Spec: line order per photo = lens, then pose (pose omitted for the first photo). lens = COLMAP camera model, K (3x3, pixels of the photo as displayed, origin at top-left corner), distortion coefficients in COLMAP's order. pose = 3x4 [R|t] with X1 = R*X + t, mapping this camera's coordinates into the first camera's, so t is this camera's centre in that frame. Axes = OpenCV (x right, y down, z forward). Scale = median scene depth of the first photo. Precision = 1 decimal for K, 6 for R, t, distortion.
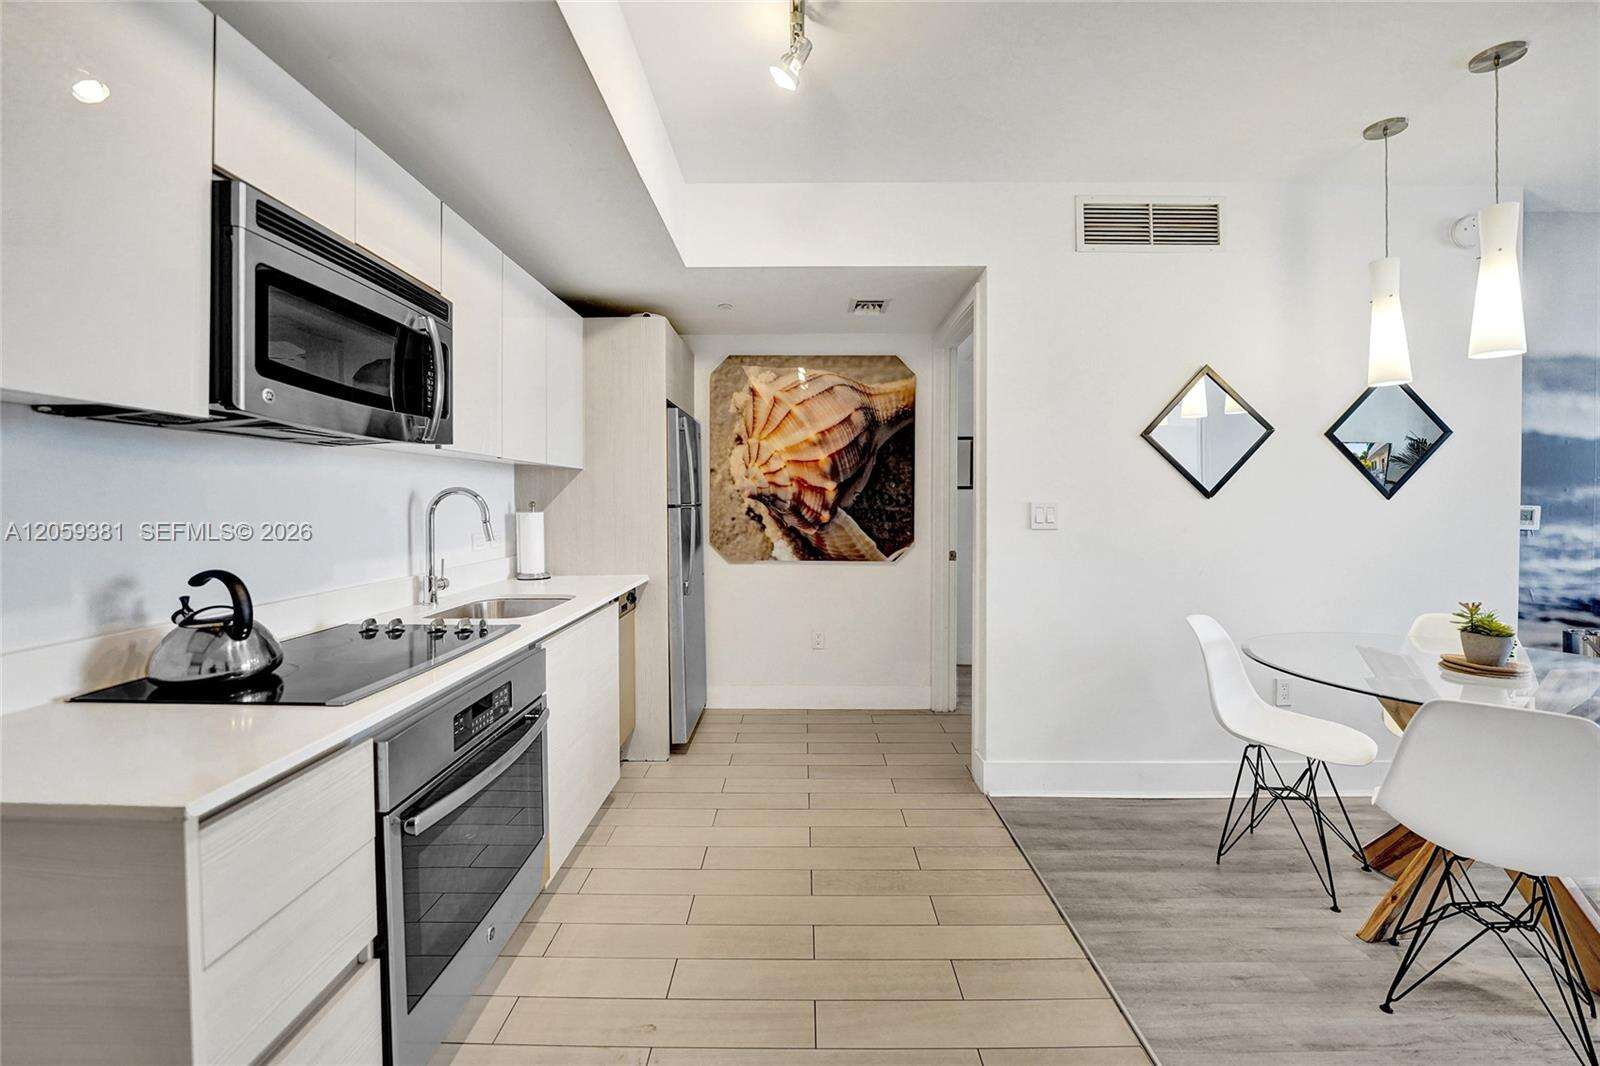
lens RADIAL K [[642.3, 0, 805.6], [0, 642.3, 514.0], [0, 0, 1]] dist [-0.000372, 0.000050]
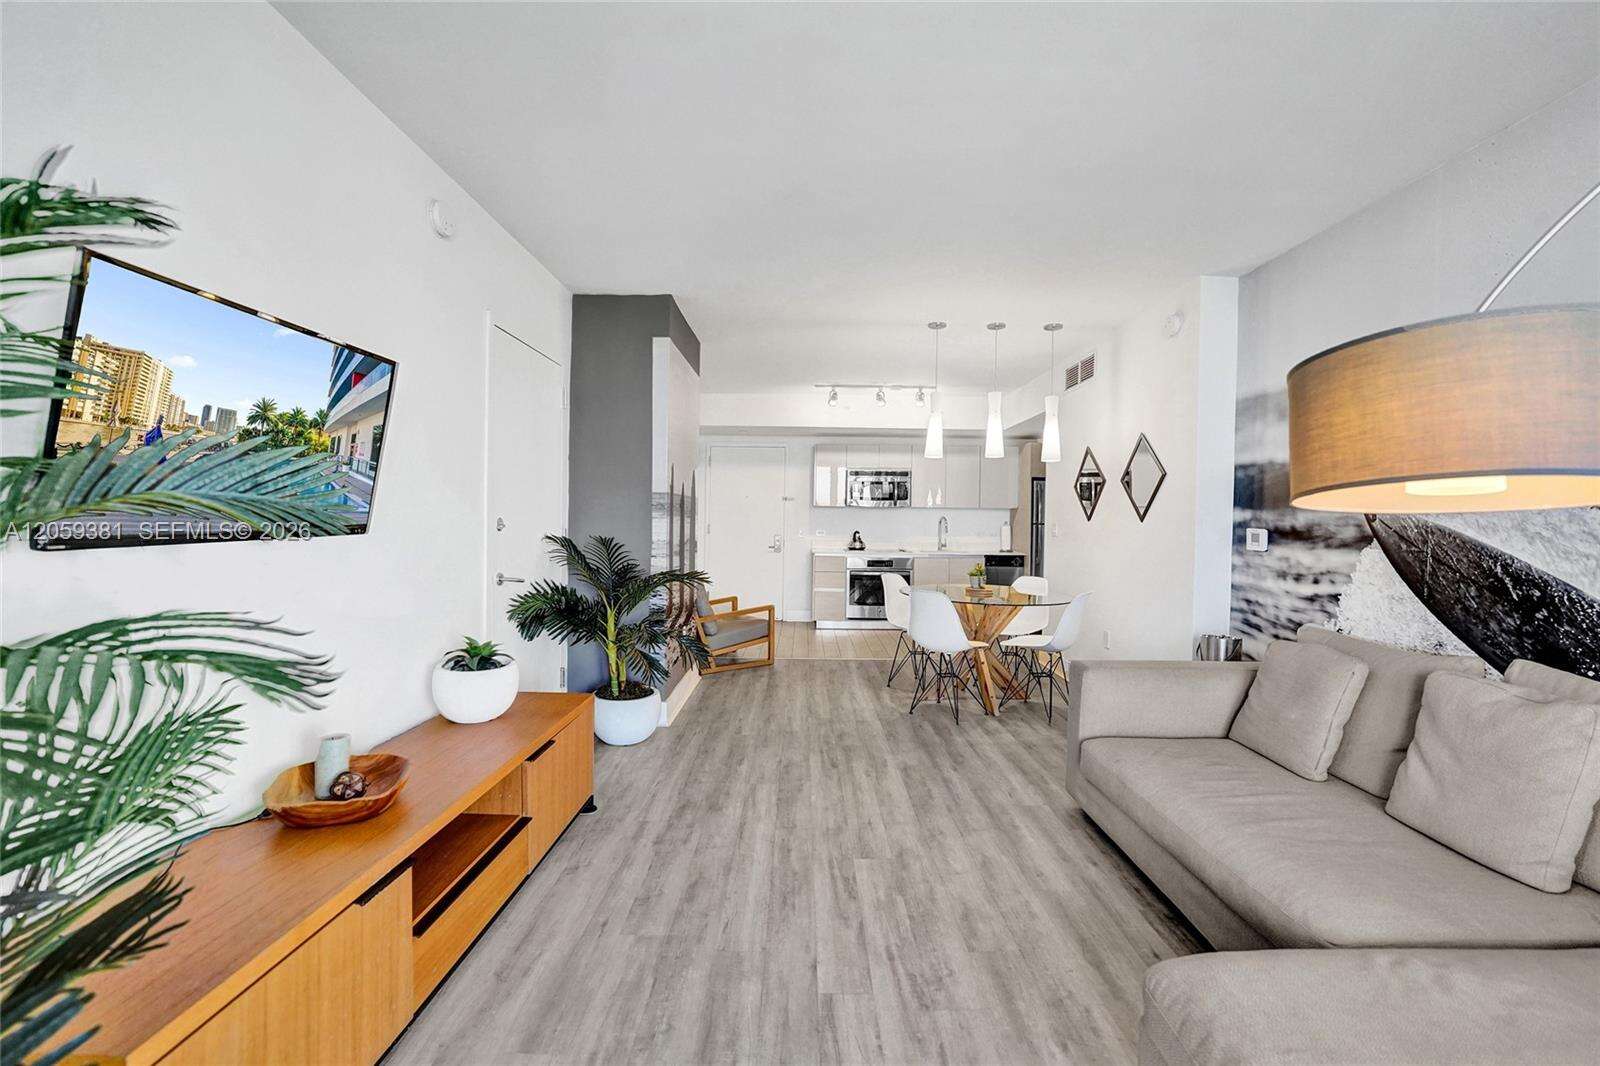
lens RADIAL K [[642.3, 0, 805.6], [0, 642.3, 514.0], [0, 0, 1]] dist [-0.000372, 0.000050]
pose [[-0.003077, -0.004749, -0.999984, 1.694467], [-0.023315, 0.999717, -0.004676, -0.011741], [0.999723, 0.023300, -0.003187, 0.168497]]
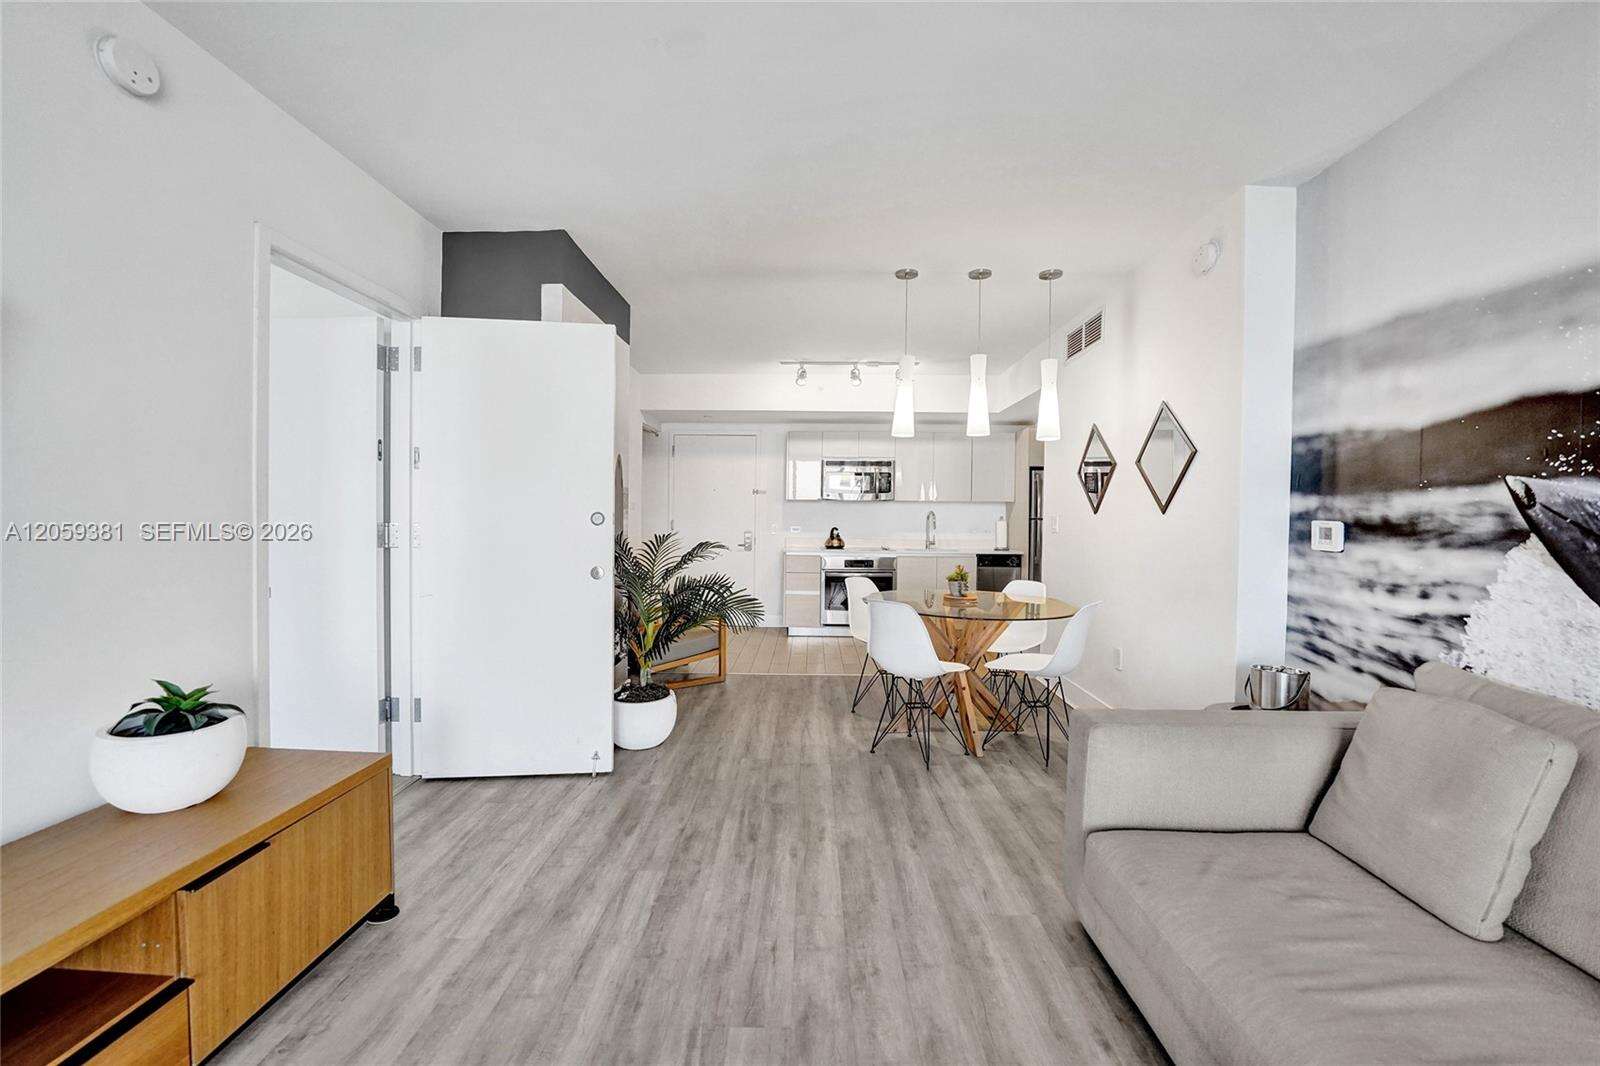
lens RADIAL K [[628.9, 0, 792.0], [0, 628.9, 514.3], [0, 0, 1]] dist [-0.010022, -0.000046]
pose [[-0.035711, -0.001289, -0.999361, 1.469422], [-0.021010, 0.999779, -0.000538, -0.005562], [0.999141, 0.020978, -0.035731, 0.263827]]
